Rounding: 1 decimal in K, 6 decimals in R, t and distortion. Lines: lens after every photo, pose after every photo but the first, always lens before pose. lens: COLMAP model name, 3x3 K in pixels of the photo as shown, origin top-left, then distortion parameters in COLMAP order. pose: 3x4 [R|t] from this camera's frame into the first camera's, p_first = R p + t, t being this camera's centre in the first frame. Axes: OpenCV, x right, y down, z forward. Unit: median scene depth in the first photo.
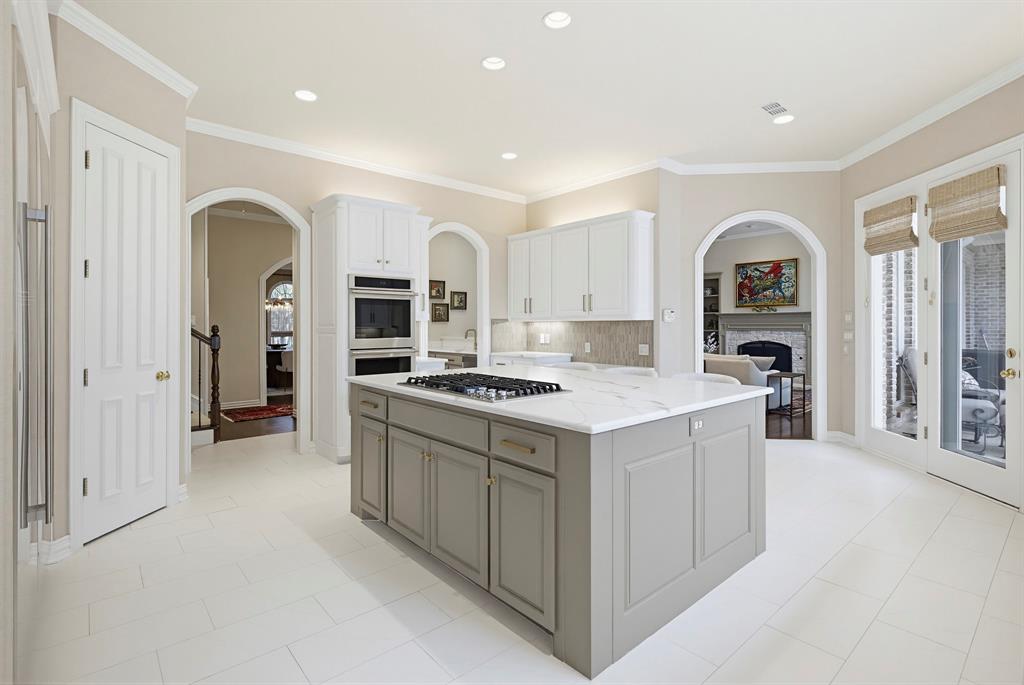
lens RADIAL K [[482.3, 0, 515.5], [0, 482.3, 324.9], [0, 0, 1]] dist [-0.002575, -0.000209]
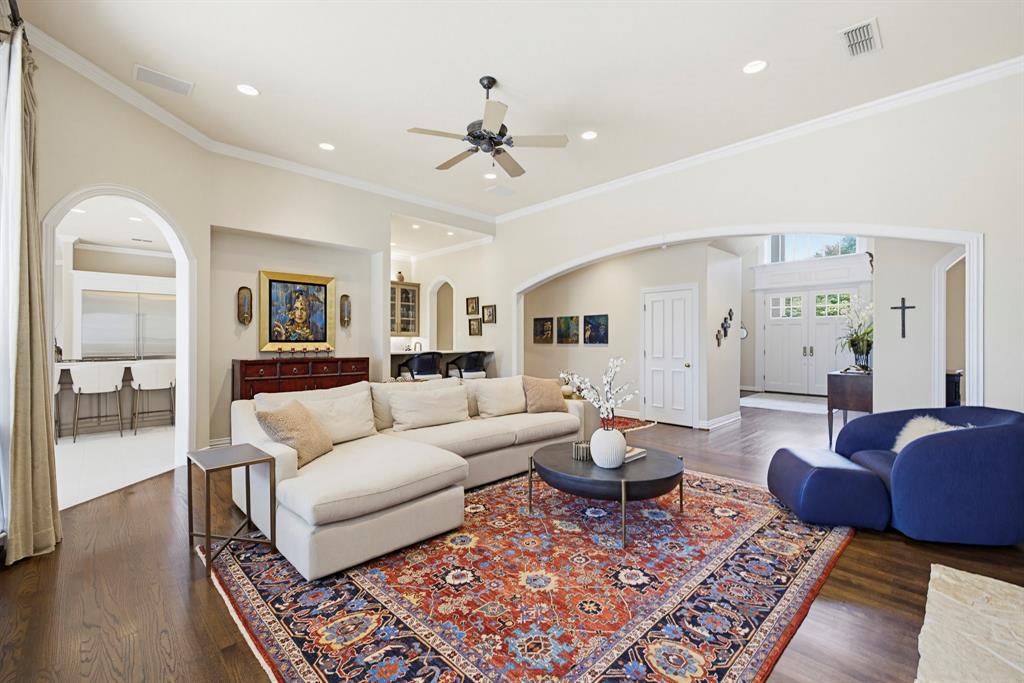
lens RADIAL K [[436.5, 0, 516.4], [0, 436.5, 340.0], [0, 0, 1]] dist [0.001682, 0.000059]
pose [[0.064262, -0.000572, -0.997933, 0.766601], [-0.001891, 0.999998, -0.000695, 0.002797], [0.997931, 0.001932, 0.064261, 0.989908]]
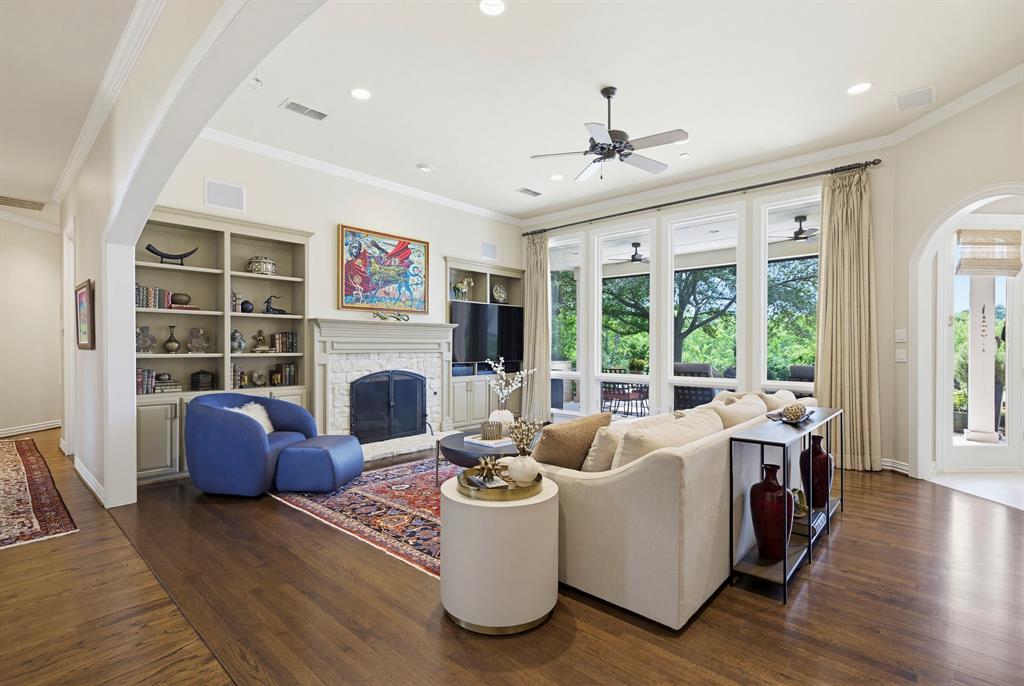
lens RADIAL K [[480.7, 0, 500.0], [0, 480.7, 346.4], [0, 0, 1]] dist [0.011566, -0.000135]
pose [[-0.093231, -0.003033, 0.995640, -0.092574], [-0.003327, 0.999991, 0.002735, 0.002605], [-0.995639, -0.003057, -0.093240, 1.135011]]
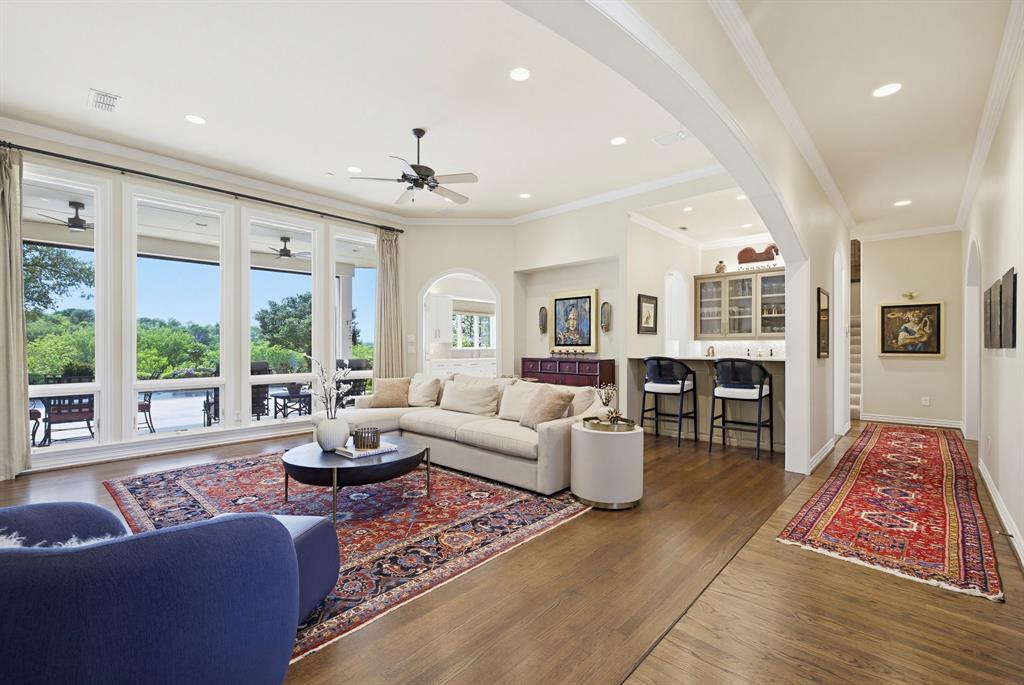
lens RADIAL K [[451.4, 0, 512.0], [0, 451.4, 342.5], [0, 0, 1]] dist [-0.002096, -0.000463]
pose [[-0.993948, -0.000342, -0.109848, 0.308495], [0.000775, 0.999949, -0.010119, 0.008254], [0.109846, -0.010142, -0.993897, 1.516136]]
